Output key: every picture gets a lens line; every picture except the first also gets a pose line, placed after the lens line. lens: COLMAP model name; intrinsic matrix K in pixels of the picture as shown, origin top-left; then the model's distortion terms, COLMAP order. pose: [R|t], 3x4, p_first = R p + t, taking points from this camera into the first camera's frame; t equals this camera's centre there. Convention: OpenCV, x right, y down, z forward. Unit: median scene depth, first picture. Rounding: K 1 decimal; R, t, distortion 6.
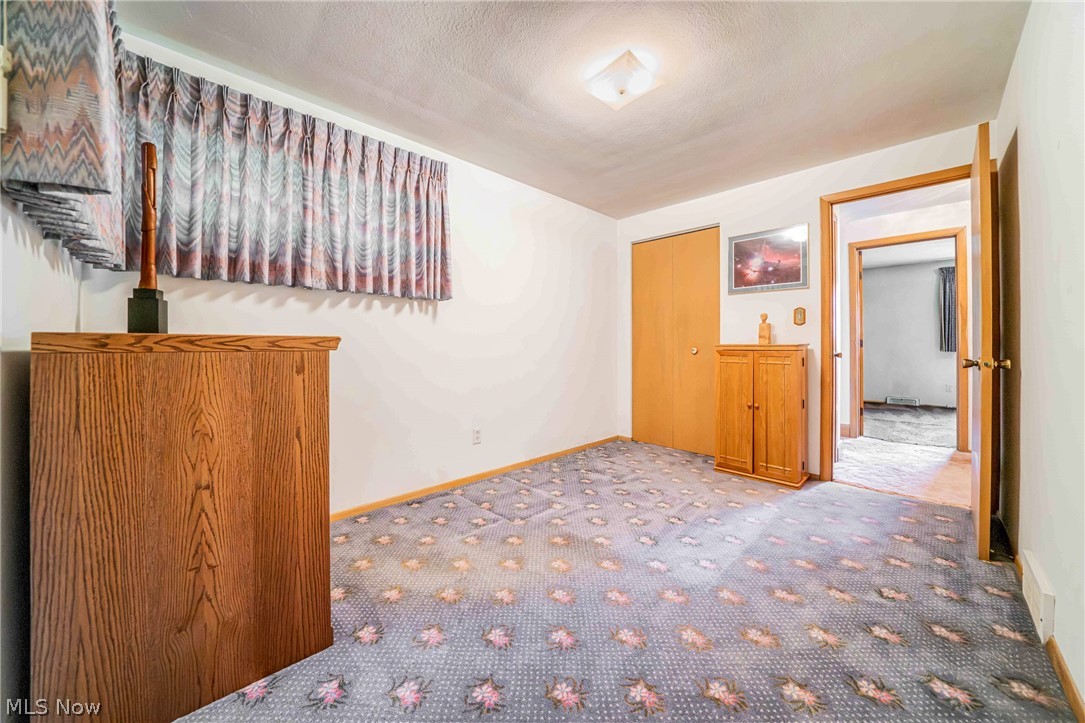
lens RADIAL K [[384.7, 0, 539.2], [0, 384.7, 349.2], [0, 0, 1]] dist [-0.018110, 0.000129]
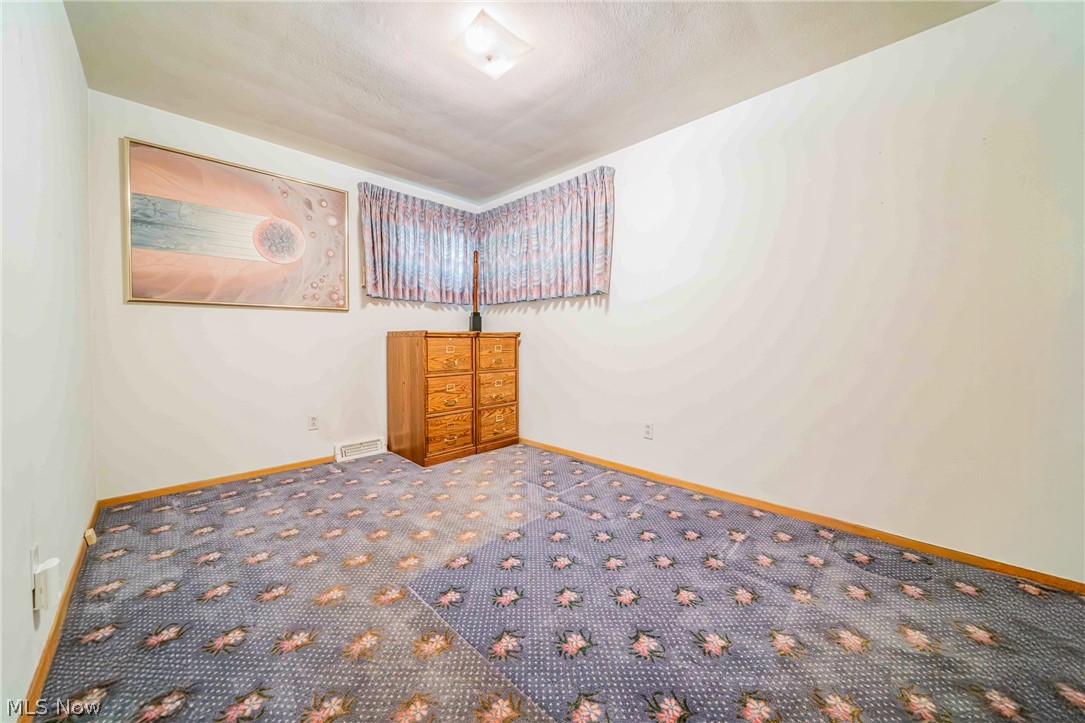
lens RADIAL K [[389.6, 0, 555.1], [0, 389.6, 370.1], [0, 0, 1]] dist [-0.000364, 0.000002]
pose [[0.046315, 0.087640, -0.995075, 1.001888], [0.001721, 0.996135, 0.087813, -0.008161], [0.998925, -0.005780, 0.045985, 0.947988]]
